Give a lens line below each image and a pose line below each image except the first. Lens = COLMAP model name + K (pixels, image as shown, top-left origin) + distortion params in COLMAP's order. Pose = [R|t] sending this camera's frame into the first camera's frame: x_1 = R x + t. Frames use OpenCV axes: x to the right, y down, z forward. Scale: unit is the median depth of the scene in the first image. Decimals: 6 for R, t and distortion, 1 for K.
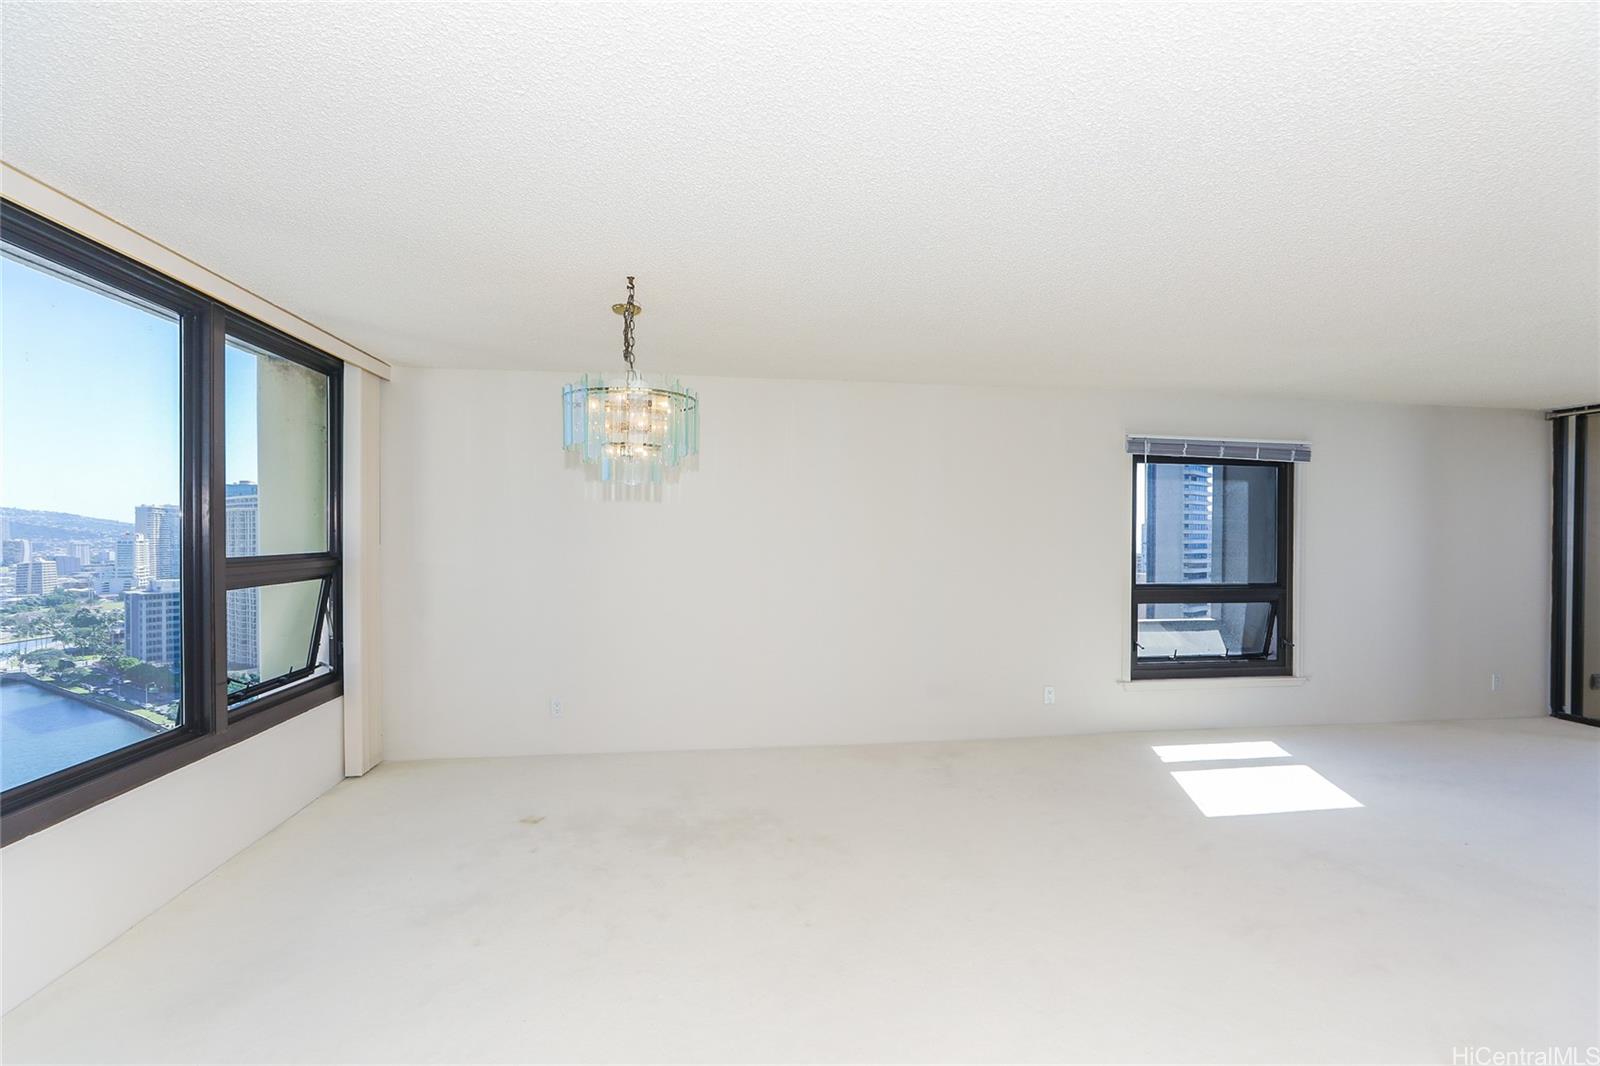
lens RADIAL K [[733.5, 0, 804.3], [0, 733.5, 538.5], [0, 0, 1]] dist [-0.017832, 0.001983]
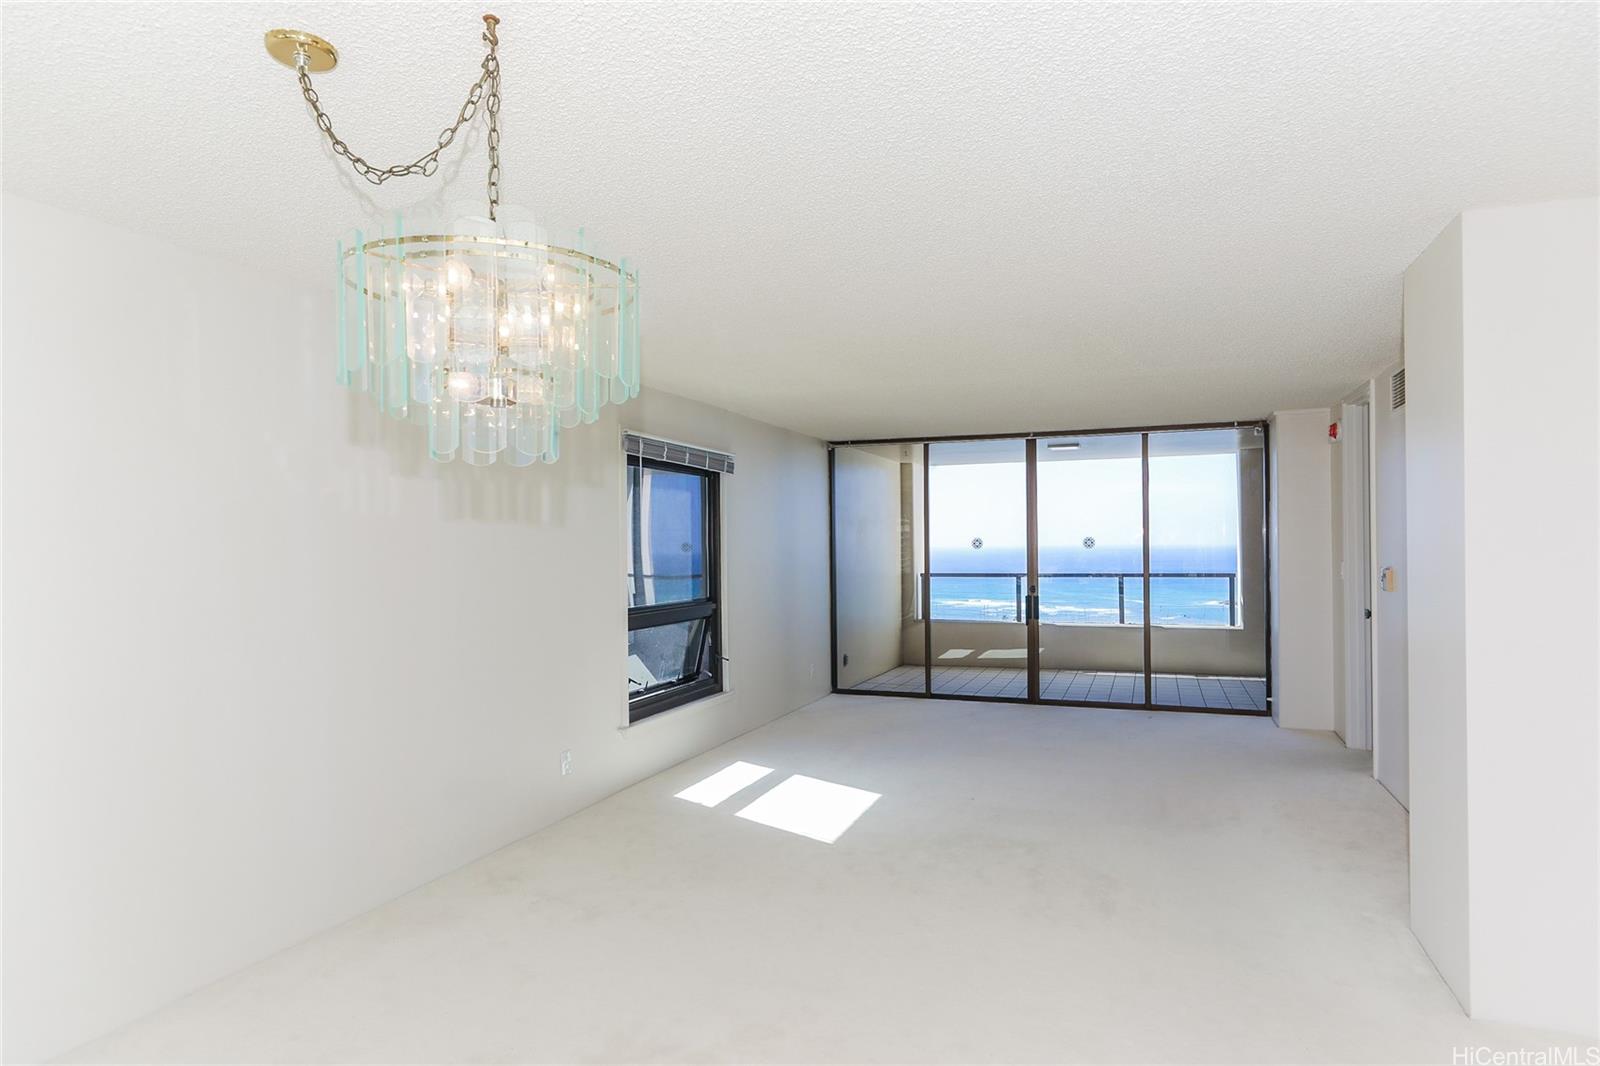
lens RADIAL K [[923.4, 0, 805.2], [0, 923.4, 522.2], [0, 0, 1]] dist [-0.003111, 0.003195]
pose [[0.482831, 0.016896, 0.875551, -0.381850], [0.012867, 0.999569, -0.026385, -0.005899], [-0.875619, 0.024005, 0.482405, 0.311443]]
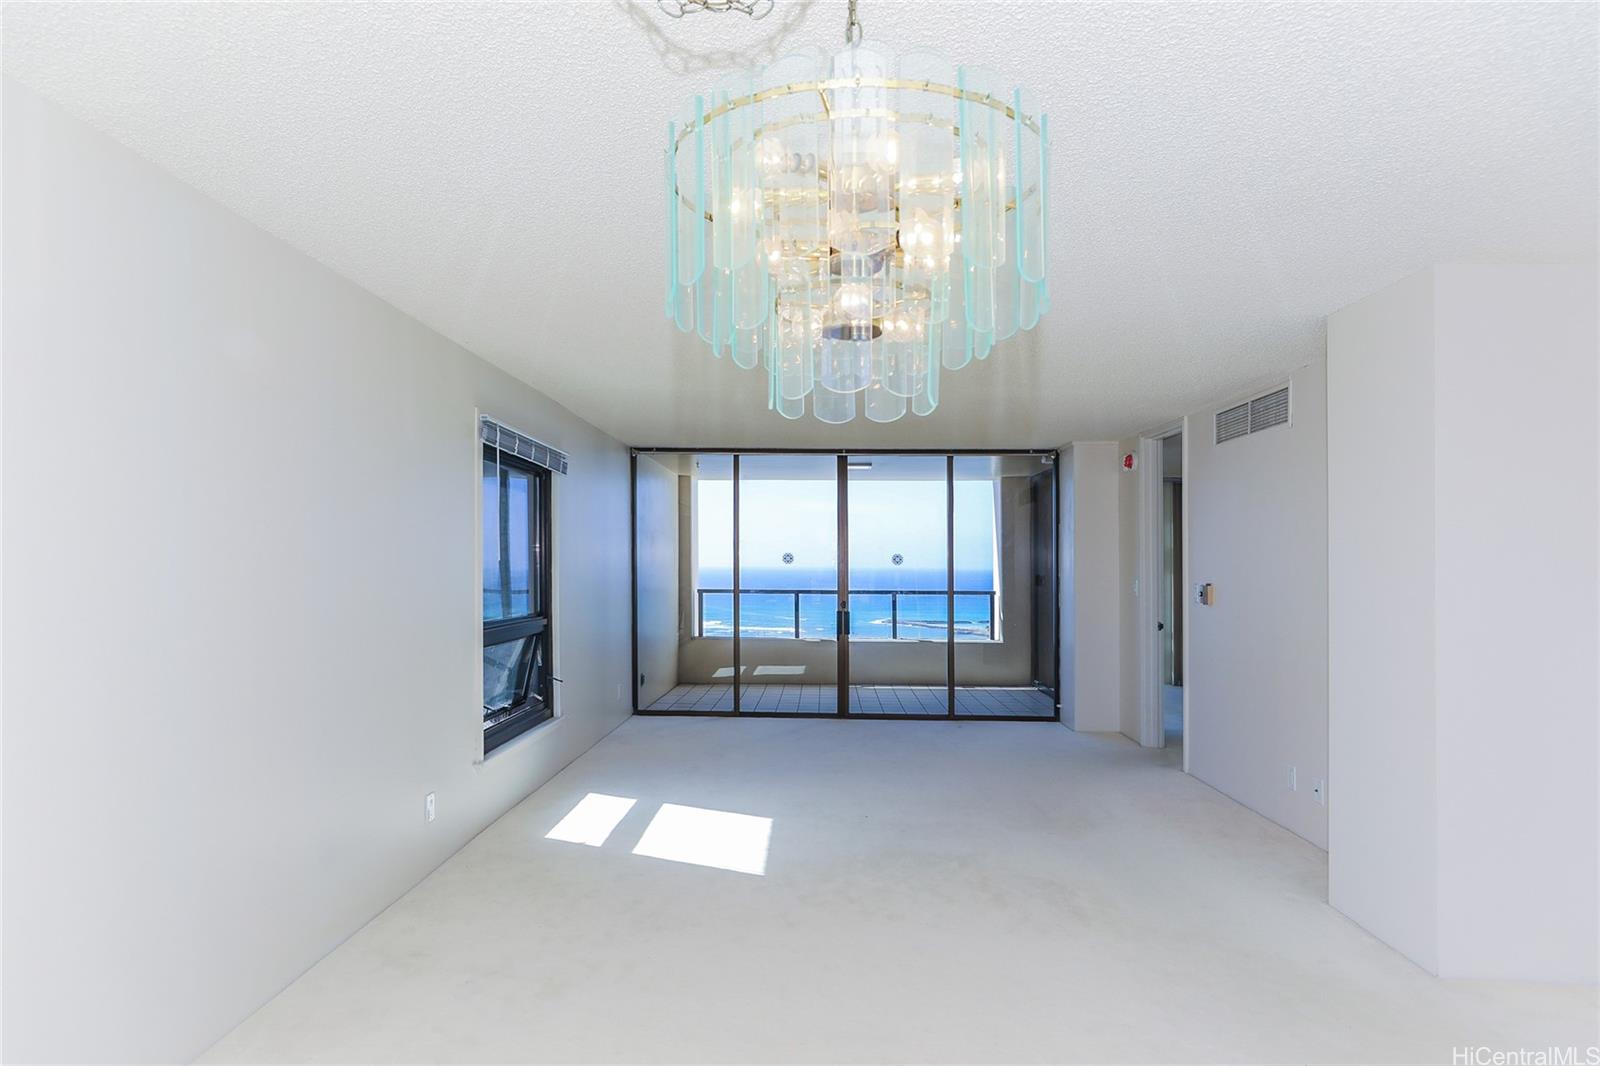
lens RADIAL K [[923.4, 0, 788.0], [0, 923.4, 546.5], [0, 0, 1]] dist [-0.003111, 0.003195]
pose [[0.174315, 0.021121, 0.984463, -0.395190], [-0.004168, 0.999777, -0.020711, 0.004827], [-0.984681, -0.000493, 0.174365, 0.549207]]
